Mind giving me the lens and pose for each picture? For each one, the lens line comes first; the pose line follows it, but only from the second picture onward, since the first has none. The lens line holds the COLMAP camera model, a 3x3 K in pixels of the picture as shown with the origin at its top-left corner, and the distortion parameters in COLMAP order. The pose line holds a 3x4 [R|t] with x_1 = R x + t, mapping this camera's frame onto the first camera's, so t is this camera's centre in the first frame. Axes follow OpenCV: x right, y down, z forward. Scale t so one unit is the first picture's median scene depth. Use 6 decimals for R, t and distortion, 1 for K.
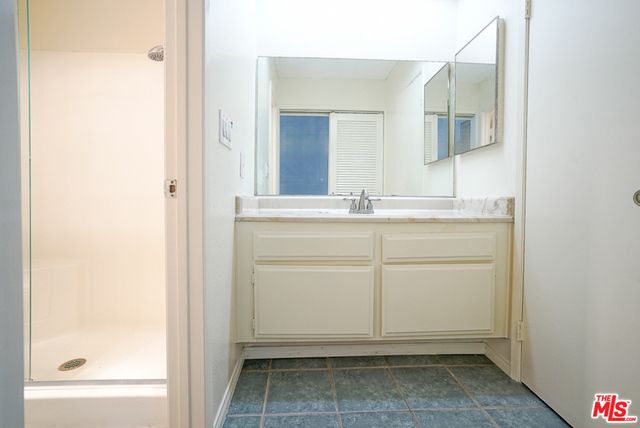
lens RADIAL K [[303.9, 0, 307.3], [0, 303.9, 204.2], [0, 0, 1]] dist [-0.045919, 0.029253]
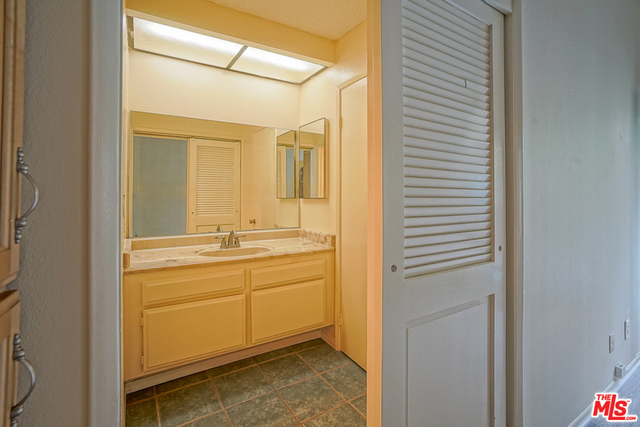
lens RADIAL K [[297.8, 0, 322.3], [0, 297.8, 218.4], [0, 0, 1]] dist [-0.042199, 0.026604]
pose [[0.861664, -0.032994, 0.506406, -0.127532], [0.010409, 0.998823, 0.047365, -0.171496], [-0.507373, -0.035541, 0.860993, -0.260006]]
